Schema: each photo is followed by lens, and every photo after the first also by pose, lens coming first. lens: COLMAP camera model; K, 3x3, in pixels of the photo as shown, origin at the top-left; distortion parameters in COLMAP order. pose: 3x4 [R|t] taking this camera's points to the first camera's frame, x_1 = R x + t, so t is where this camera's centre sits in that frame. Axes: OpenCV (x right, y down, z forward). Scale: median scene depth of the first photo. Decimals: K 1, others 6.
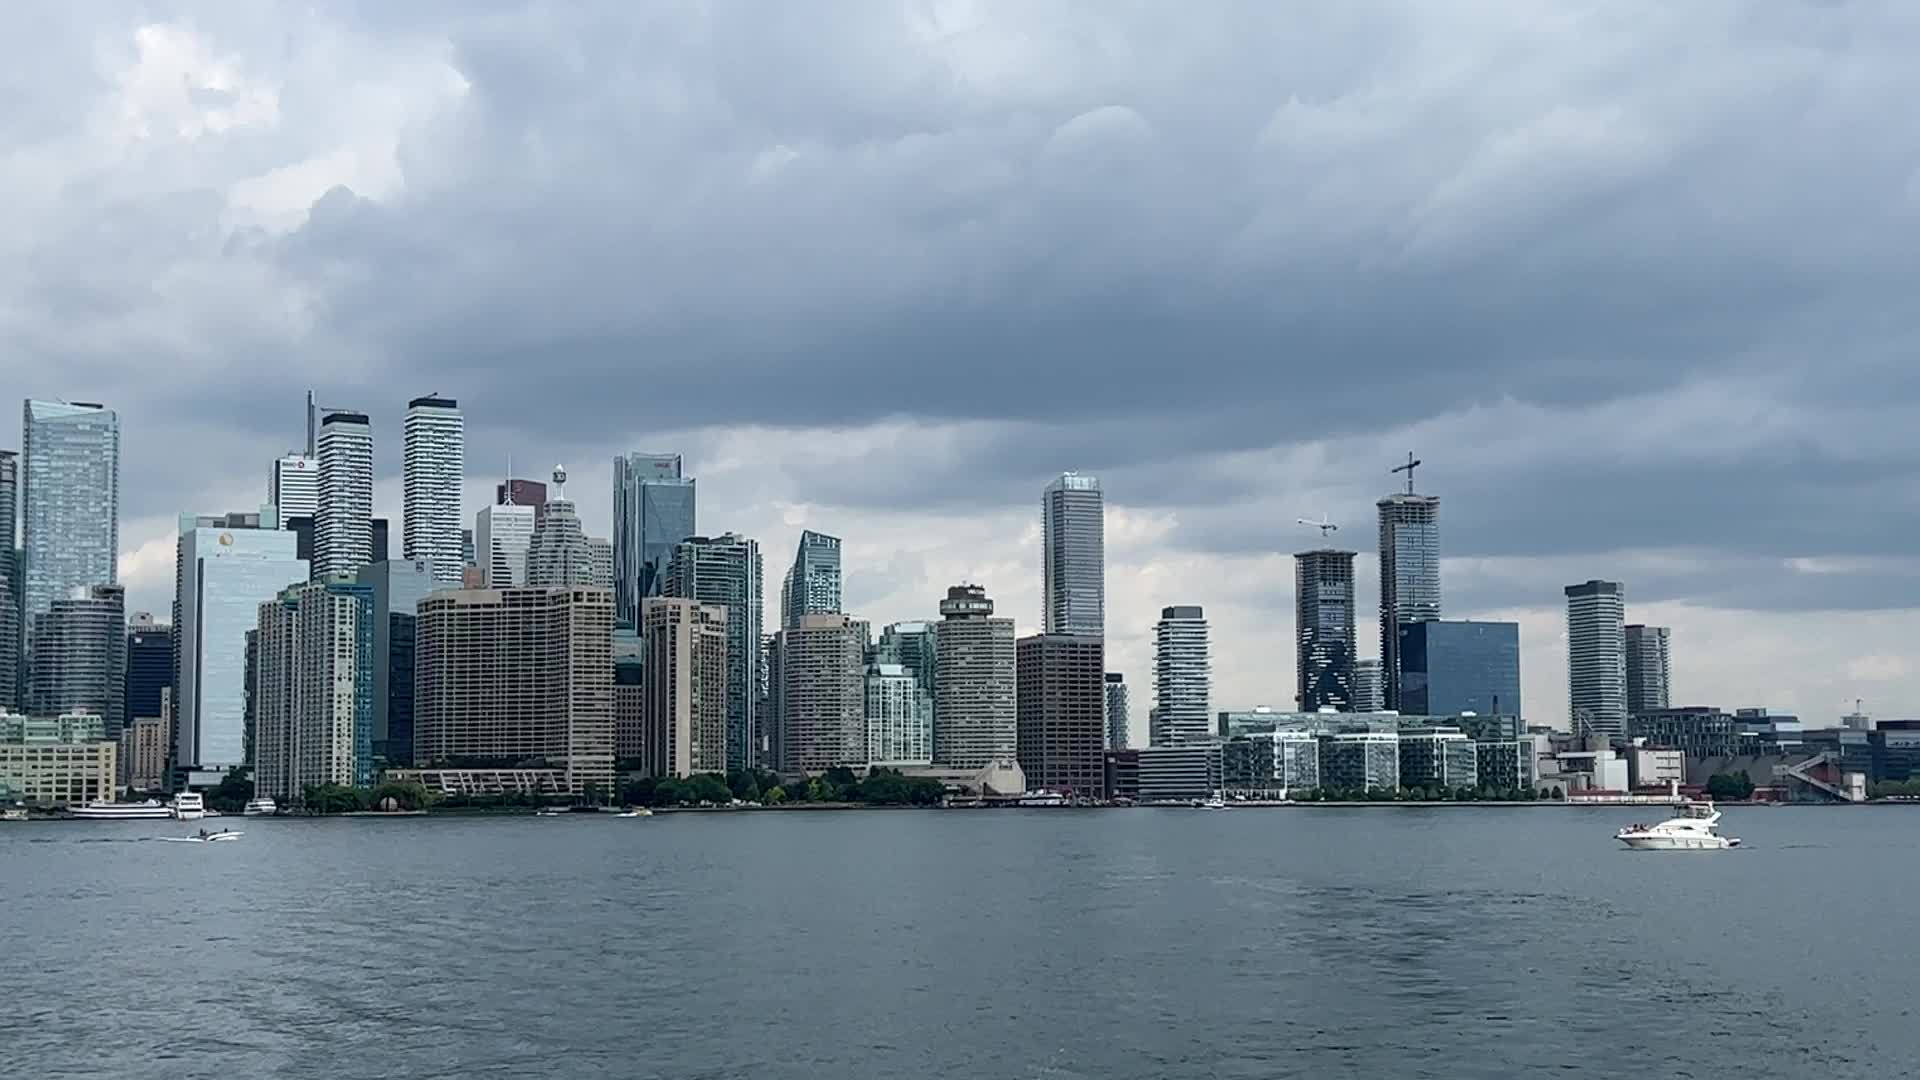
lens RADIAL K [[2775.4, 0, 960.0], [0, 2775.4, 540.0], [0, 0, 1]] dist [0.247926, -0.902207]
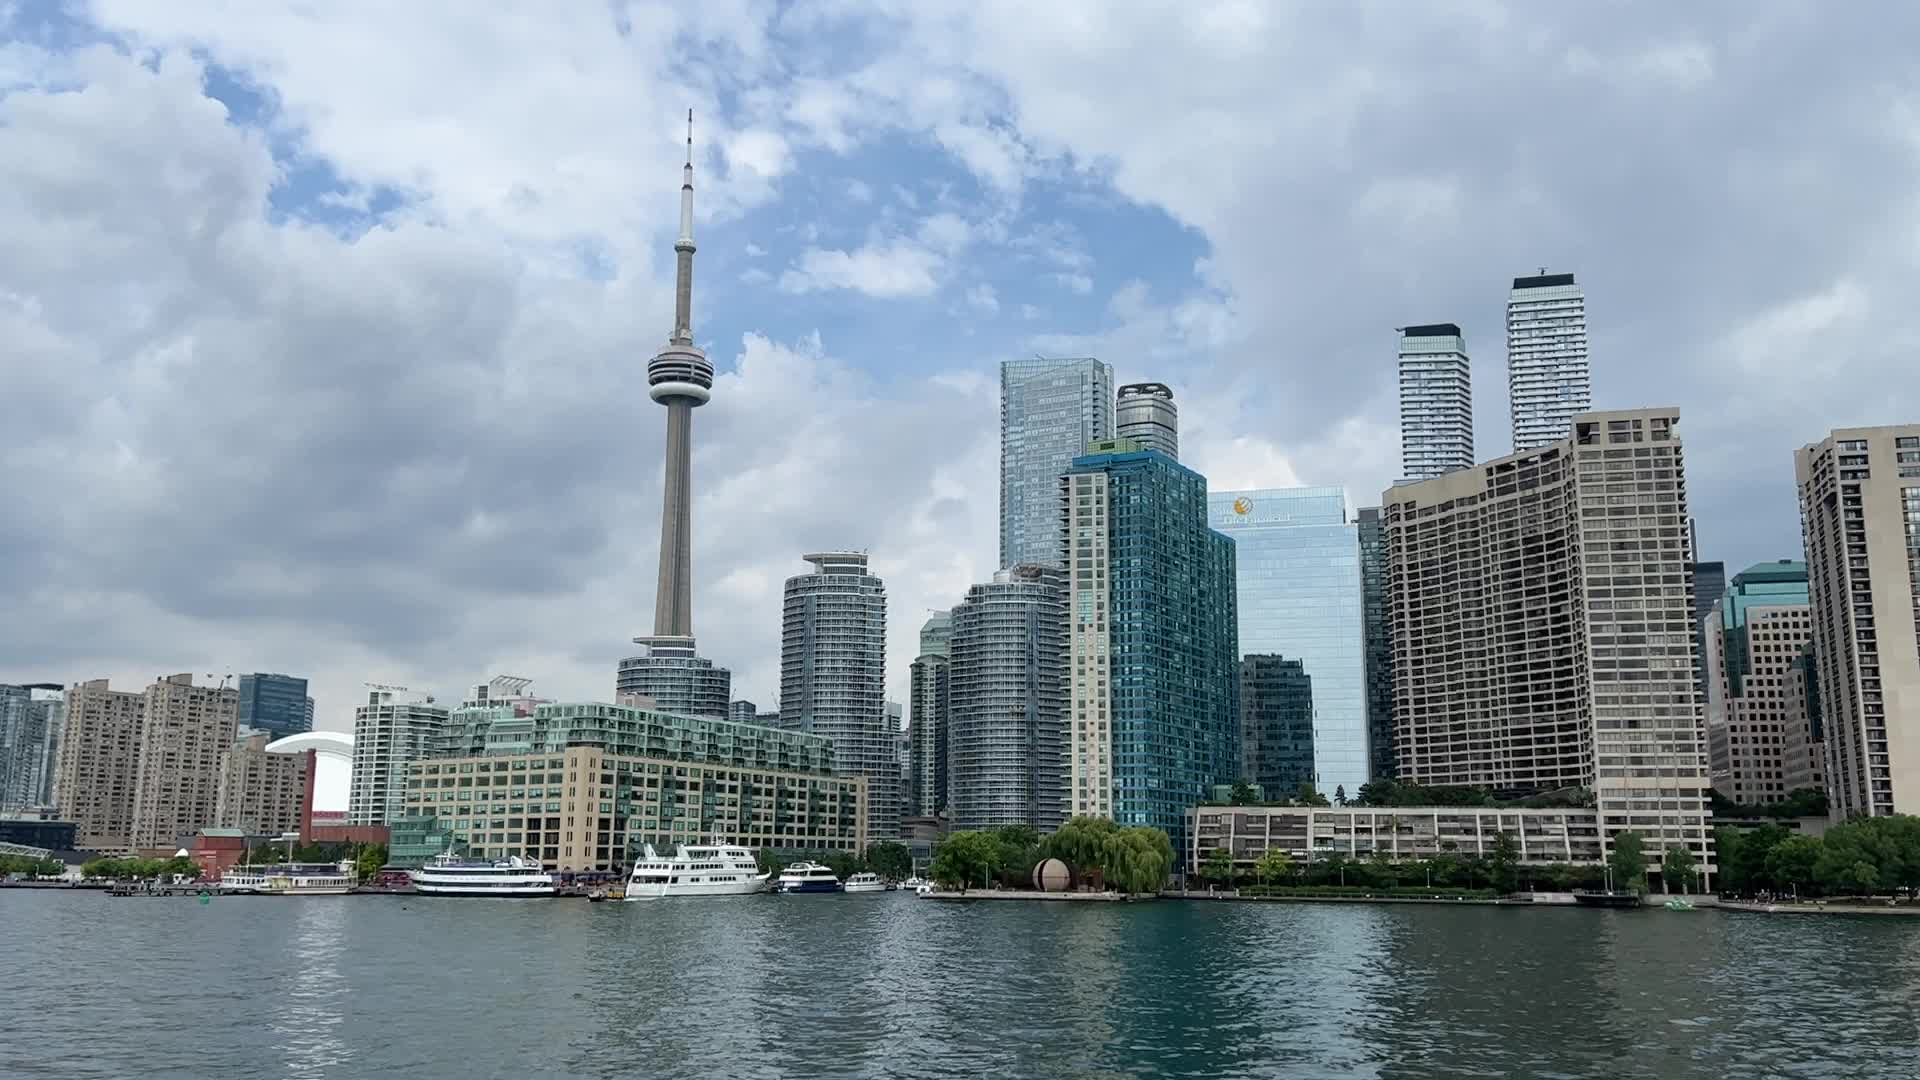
lens RADIAL K [[1638.0, 0, 960.0], [0, 1638.0, 540.0], [0, 0, 1]] dist [0.168746, -0.401804]
pose [[0.721553, -0.124619, -0.681051, -0.025739], [0.051398, 0.990595, -0.126804, 0.067436], [0.690448, 0.056491, 0.721172, 0.725652]]
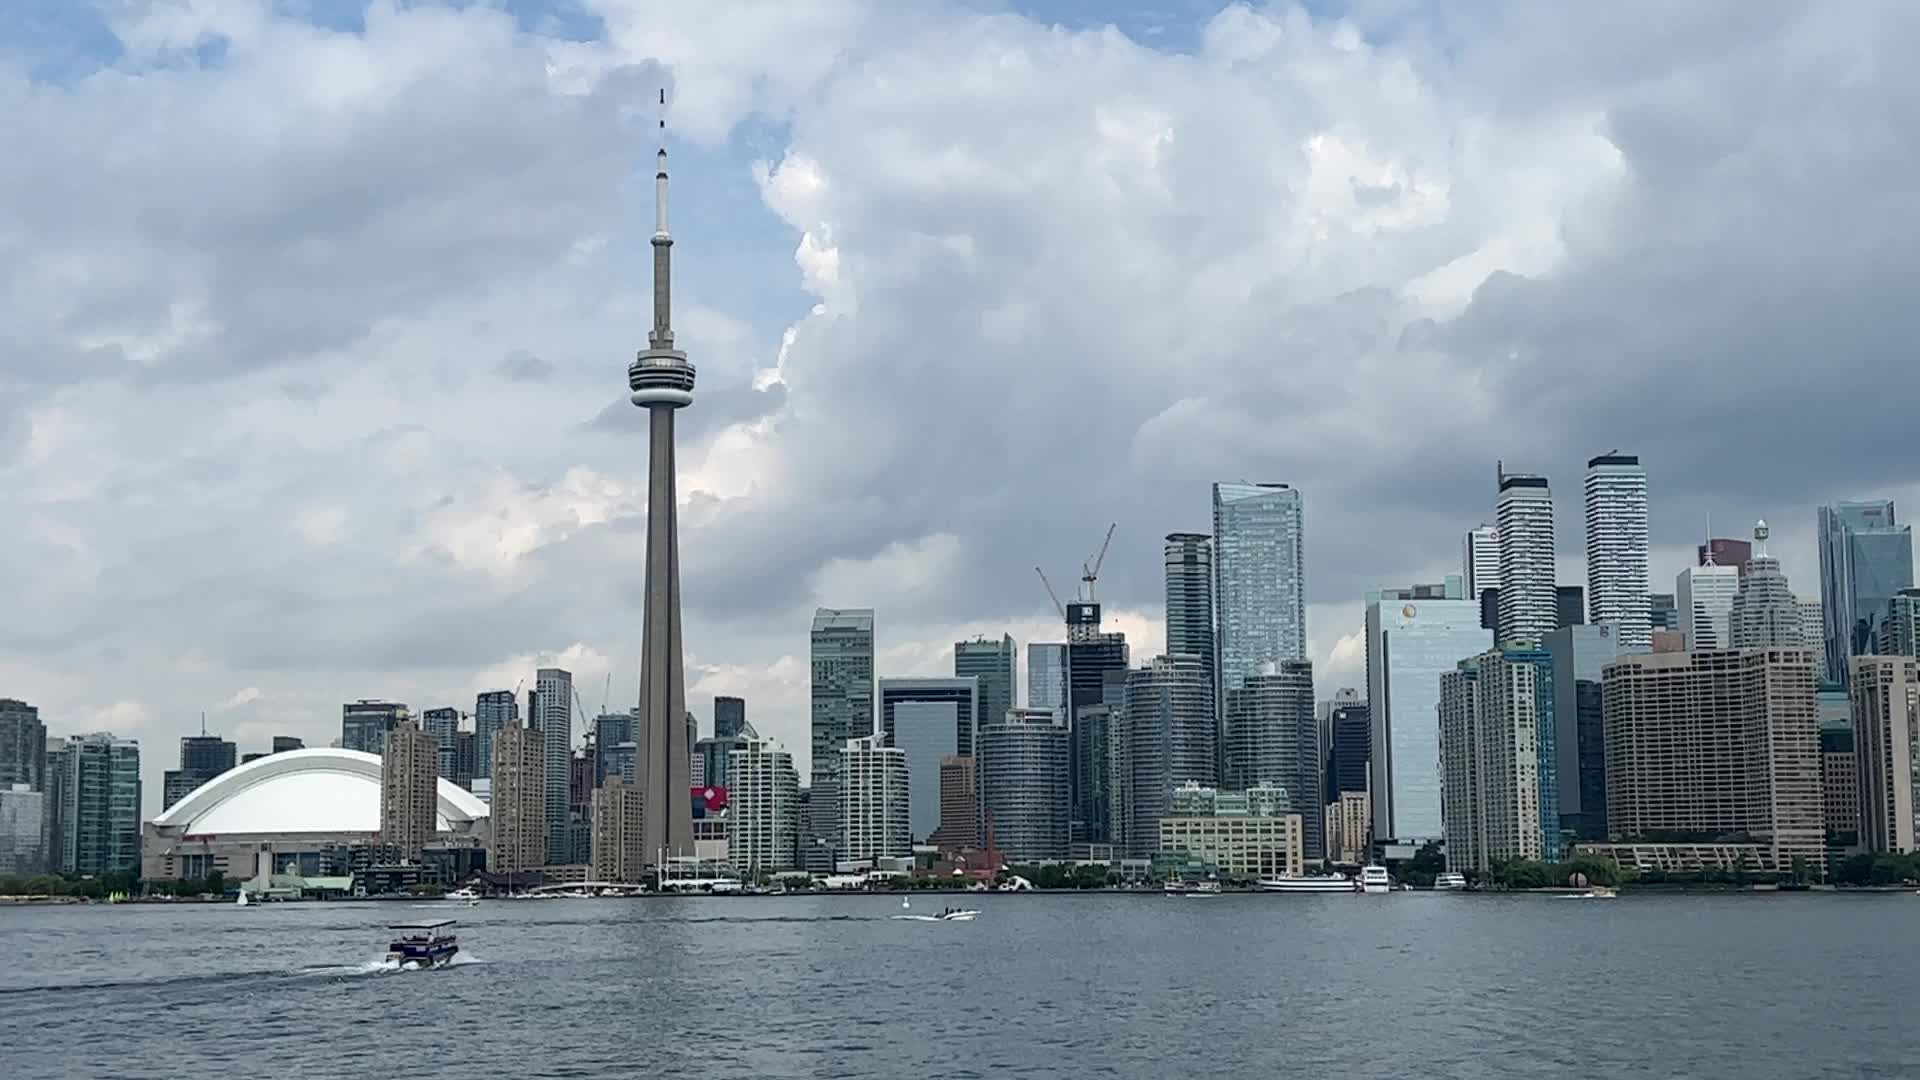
lens RADIAL K [[2775.4, 0, 960.0], [0, 2775.4, 540.0], [0, 0, 1]] dist [0.247926, -0.902207]
pose [[0.908429, -0.051834, -0.414814, 0.007164], [0.040873, 0.998542, -0.035264, 0.003426], [0.416037, 0.015081, 0.909223, 0.037490]]
